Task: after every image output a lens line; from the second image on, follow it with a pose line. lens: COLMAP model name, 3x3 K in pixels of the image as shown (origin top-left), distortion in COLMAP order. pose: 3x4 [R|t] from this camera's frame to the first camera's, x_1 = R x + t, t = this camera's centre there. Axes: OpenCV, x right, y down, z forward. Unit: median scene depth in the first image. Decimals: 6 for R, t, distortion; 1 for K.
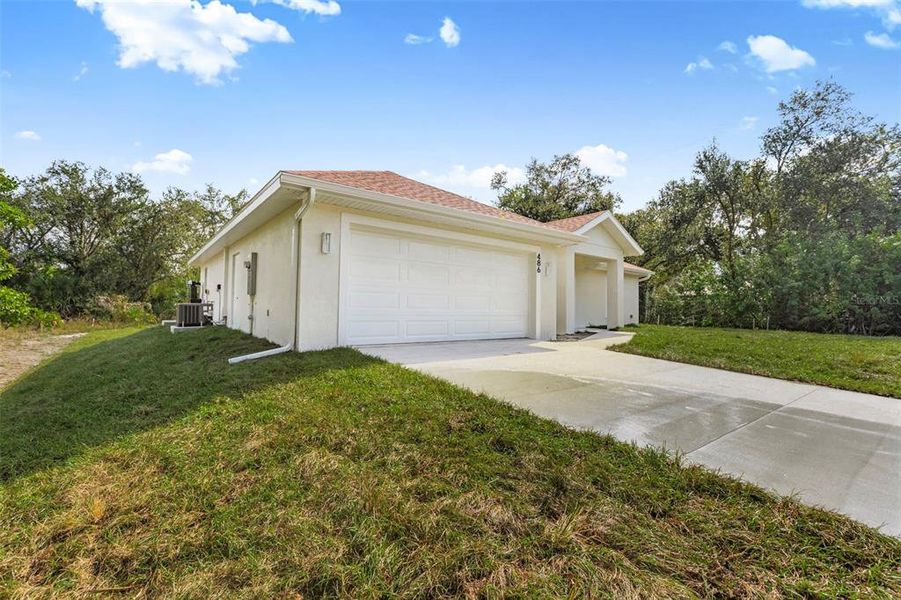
lens RADIAL K [[397.0, 0, 450.5], [0, 397.0, 300.0], [0, 0, 1]] dist [-0.000778, 0.000167]
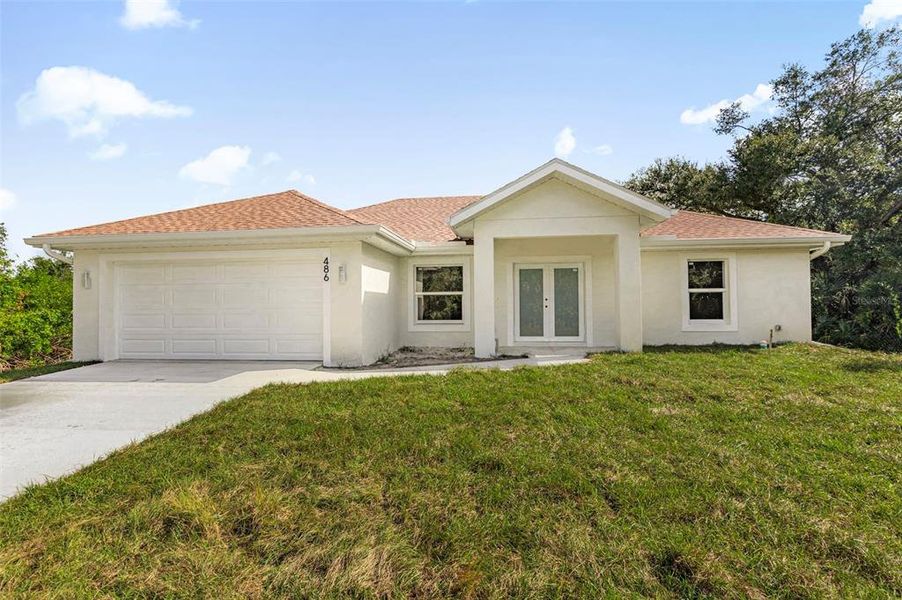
lens RADIAL K [[397.4, 0, 451.0], [0, 397.4, 300.0], [0, 0, 1]] dist [-0.000778, 0.000167]
pose [[0.704005, -0.022264, -0.709846, 0.274661], [0.035439, 0.999365, 0.003803, -0.006557], [0.709310, -0.027834, 0.704347, 0.168559]]
